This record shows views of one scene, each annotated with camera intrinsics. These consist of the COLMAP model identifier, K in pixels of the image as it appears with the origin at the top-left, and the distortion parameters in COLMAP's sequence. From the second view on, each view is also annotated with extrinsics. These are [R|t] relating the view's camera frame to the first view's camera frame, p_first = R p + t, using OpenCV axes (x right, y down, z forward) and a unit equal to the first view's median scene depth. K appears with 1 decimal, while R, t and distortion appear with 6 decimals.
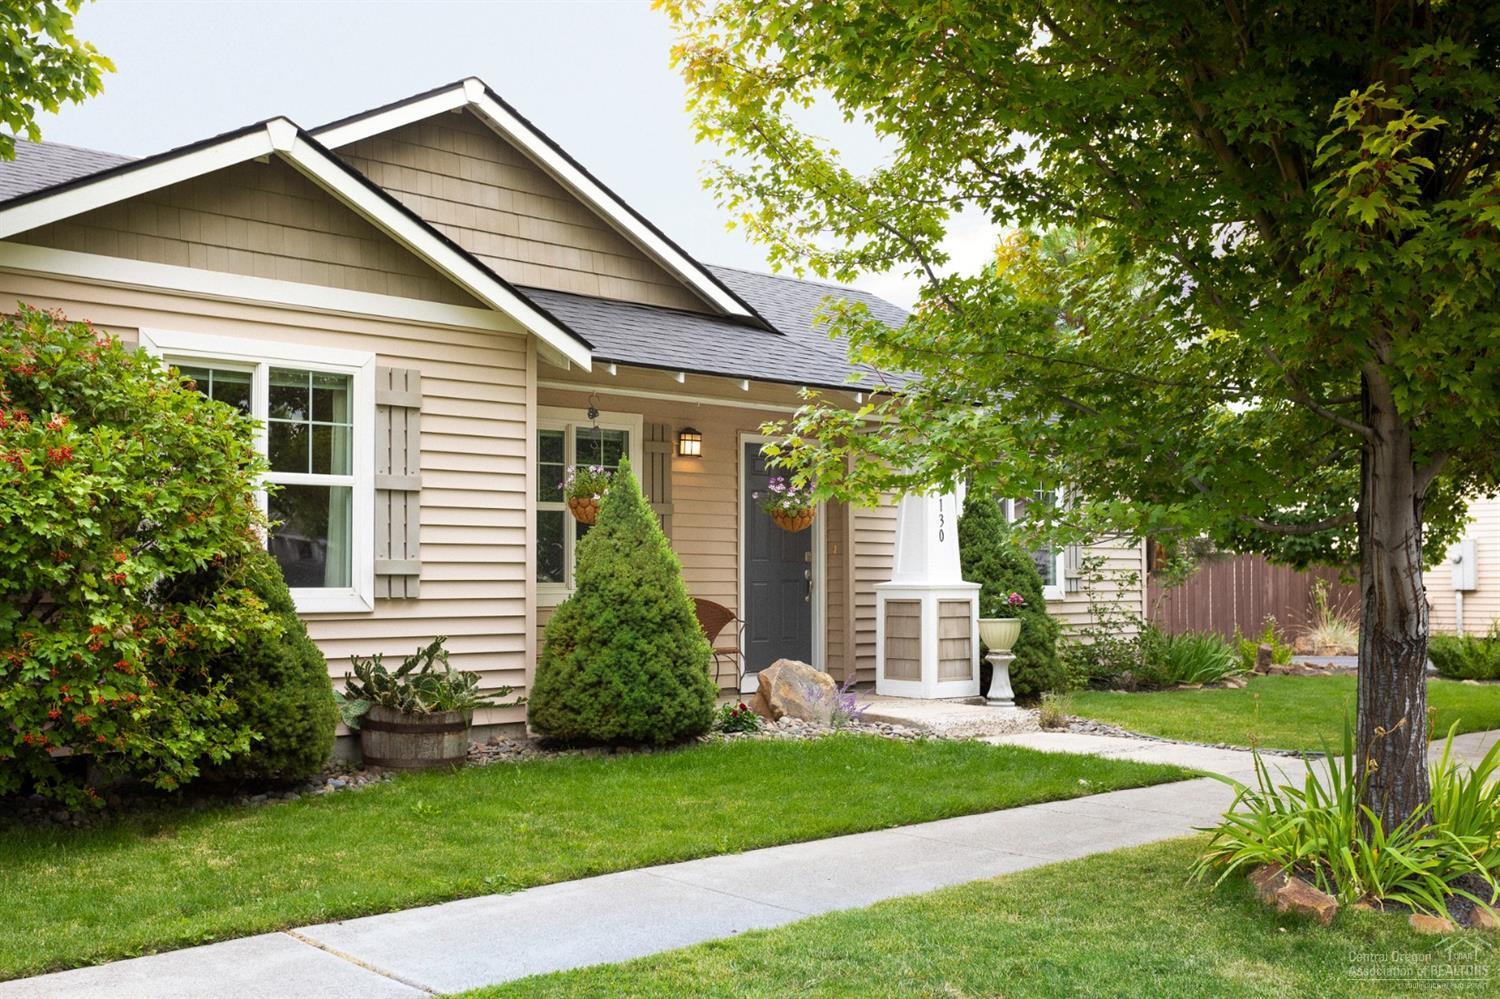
lens RADIAL K [[1669.7, 0, 750.1], [0, 1669.7, 501.8], [0, 0, 1]] dist [0.018755, 0.000000]
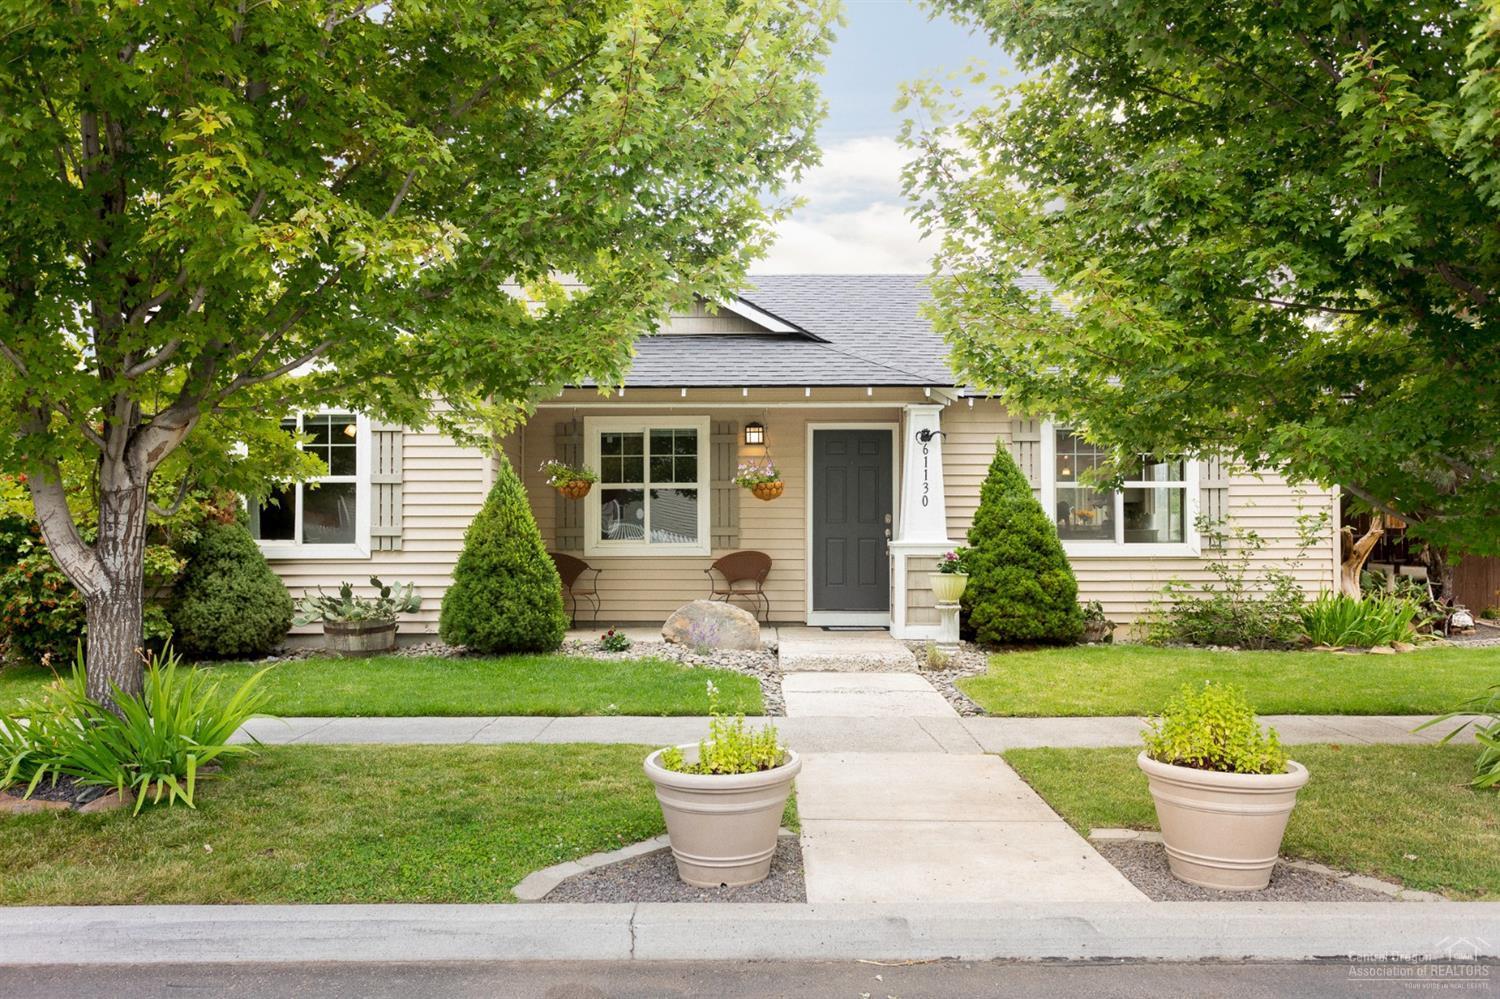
lens RADIAL K [[1236.5, 0, 750.3], [0, 1236.5, 499.3], [0, 0, 1]] dist [0.001724, 0.000331]
pose [[0.693955, -0.020080, -0.719739, 0.870606], [0.034647, 0.999384, 0.005524, 0.013834], [0.719185, -0.028771, 0.694223, 0.420267]]
